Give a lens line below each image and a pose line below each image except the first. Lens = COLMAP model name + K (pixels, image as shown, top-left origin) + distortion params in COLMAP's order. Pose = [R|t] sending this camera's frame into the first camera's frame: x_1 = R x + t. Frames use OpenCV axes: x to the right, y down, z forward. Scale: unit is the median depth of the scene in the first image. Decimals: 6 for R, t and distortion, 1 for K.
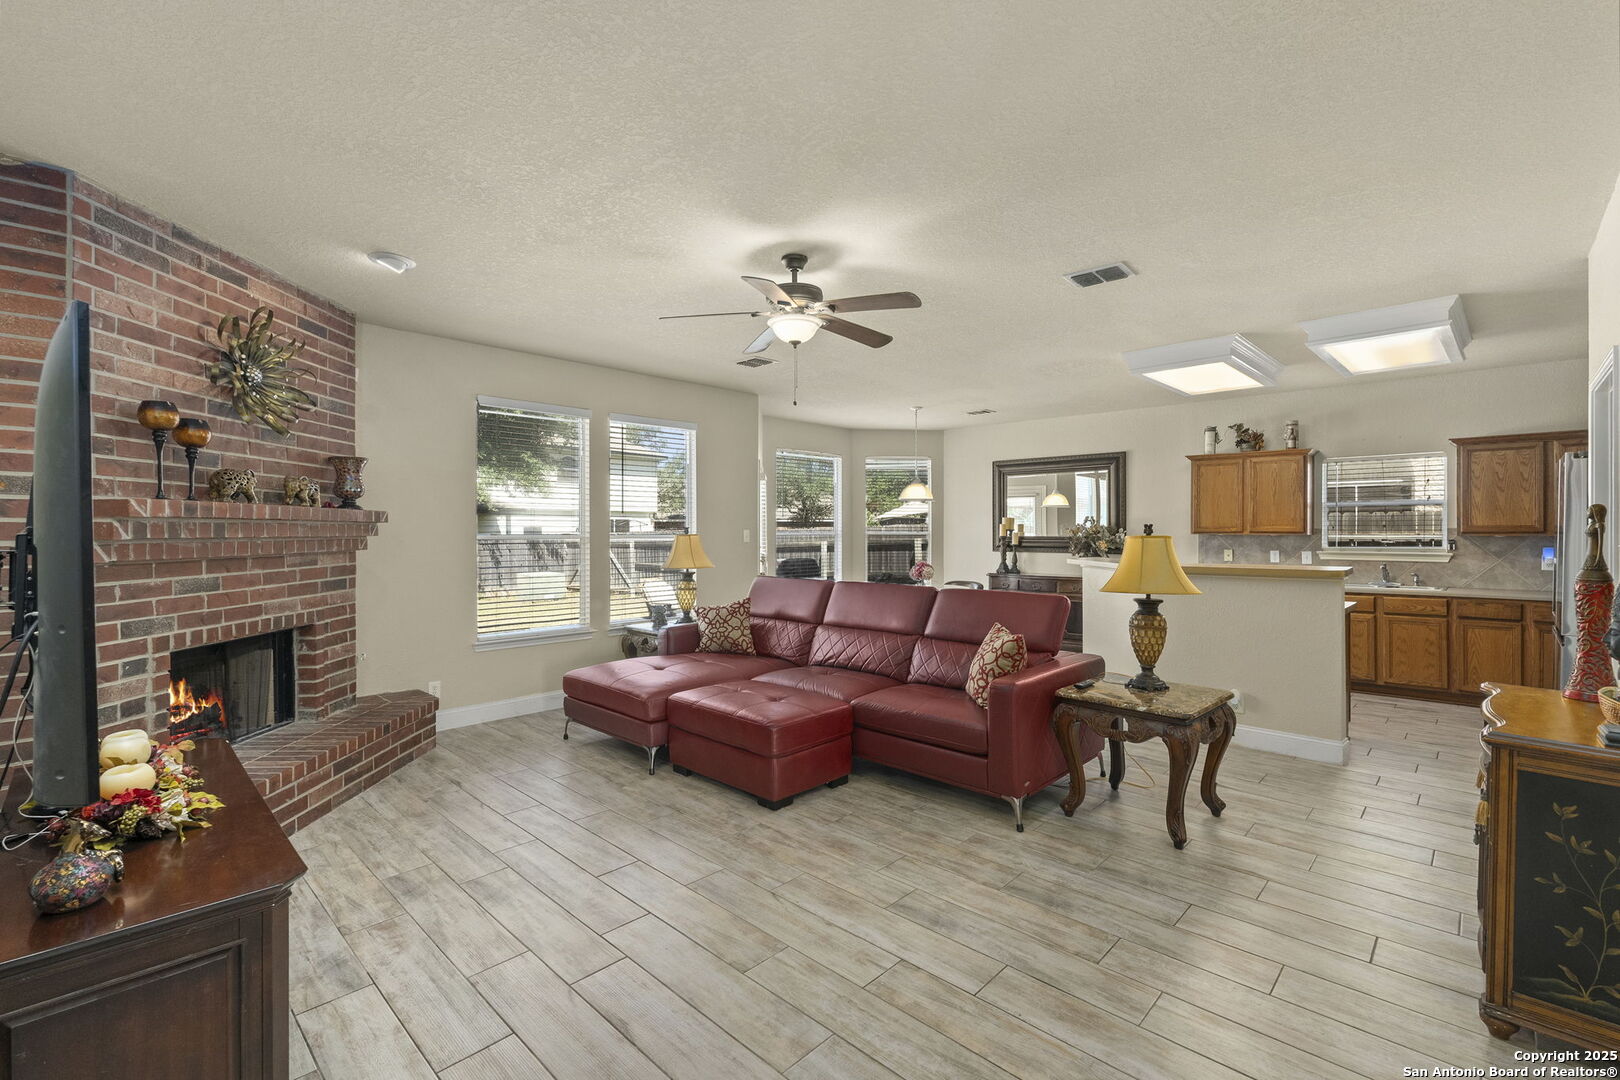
lens RADIAL K [[709.4, 0, 803.4], [0, 709.4, 532.6], [0, 0, 1]] dist [-0.003722, -0.000224]
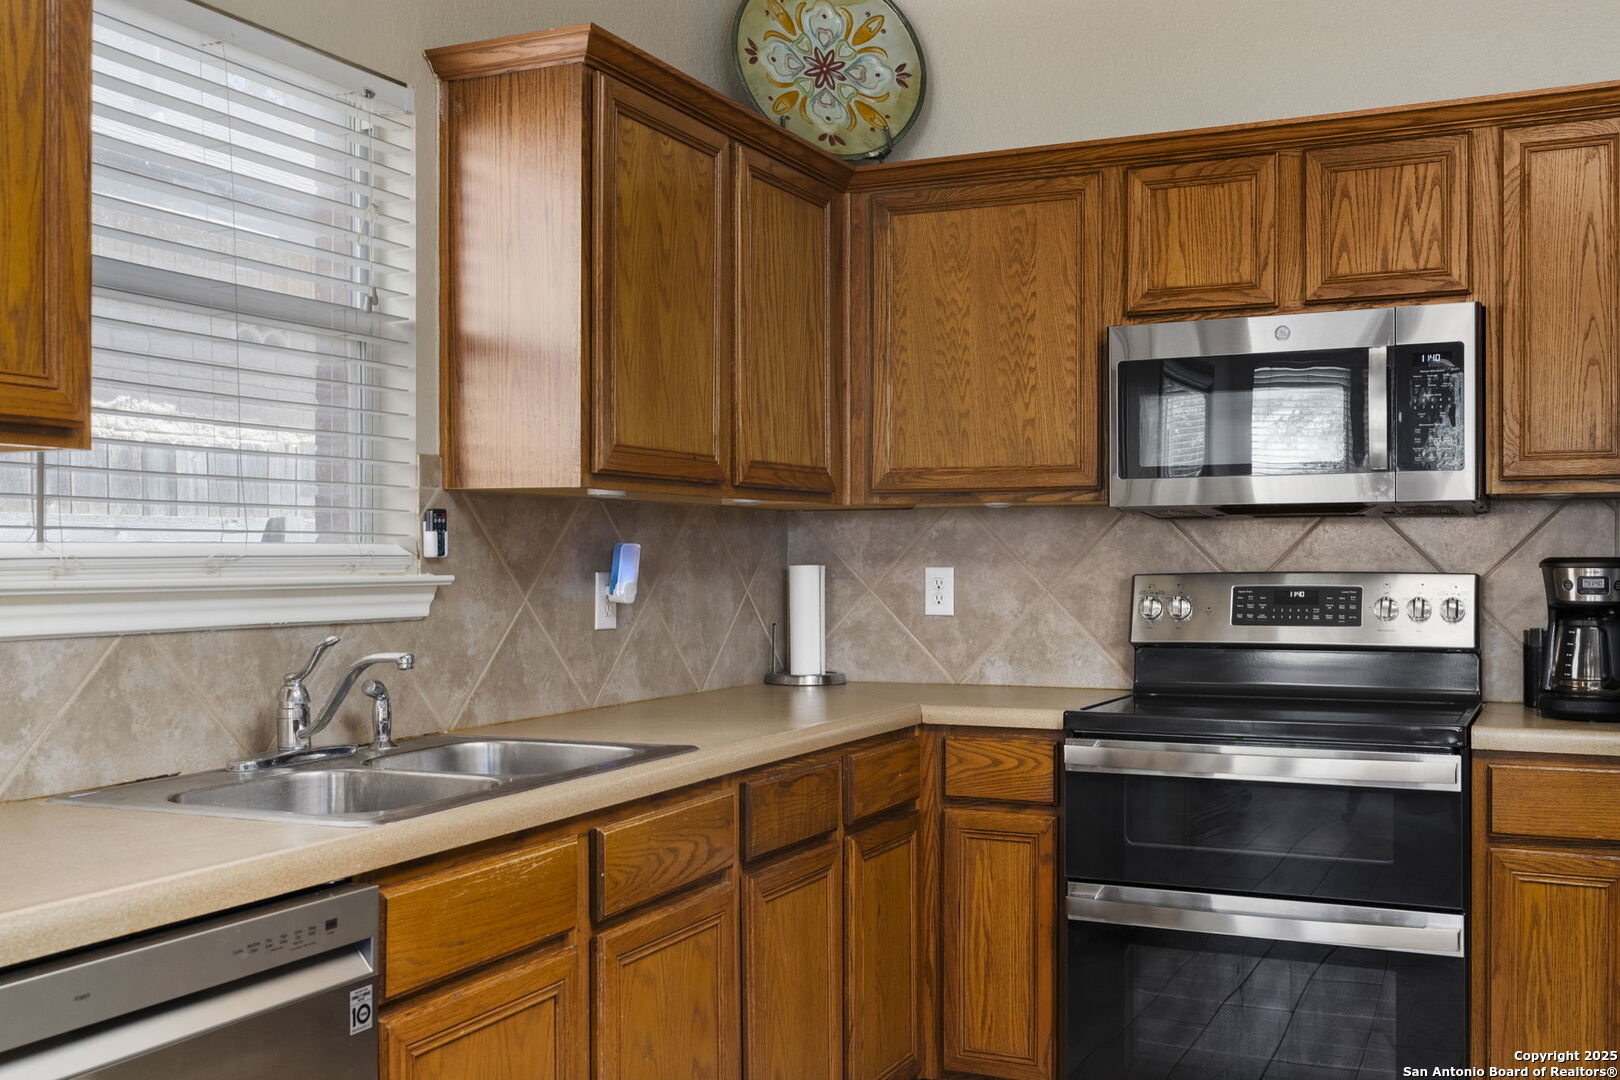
lens RADIAL K [[1618.9, 0, 813.6], [0, 1618.9, 544.6], [0, 0, 1]] dist [0.013807, 0.000000]
pose [[-0.340121, 0.012970, 0.940292, 0.018234], [0.008851, 0.999905, -0.010590, 0.001150], [-0.940340, 0.004721, -0.340204, 0.045537]]
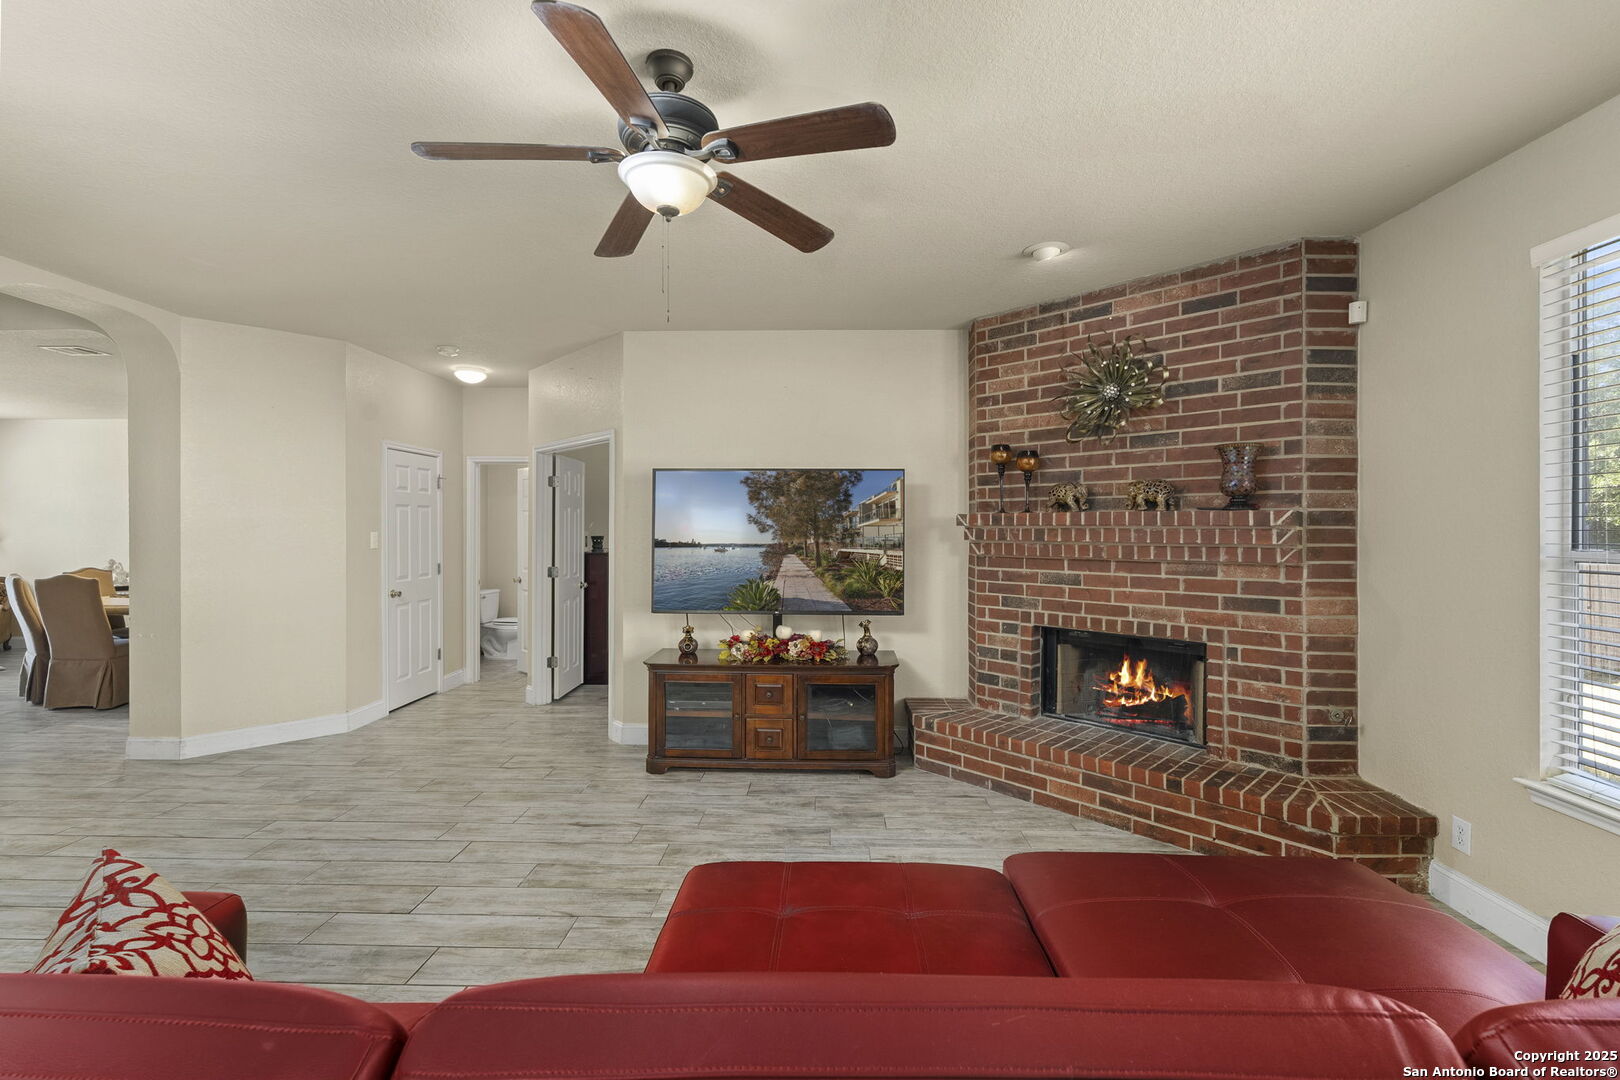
lens RADIAL K [[709.4, 0, 820.7], [0, 709.4, 527.0], [0, 0, 1]] dist [-0.003722, -0.000224]
pose [[-0.725208, 0.000529, -0.688530, 0.312340], [-0.001814, 0.999995, 0.002679, -0.019437], [0.688528, 0.003192, -0.725203, 1.610262]]
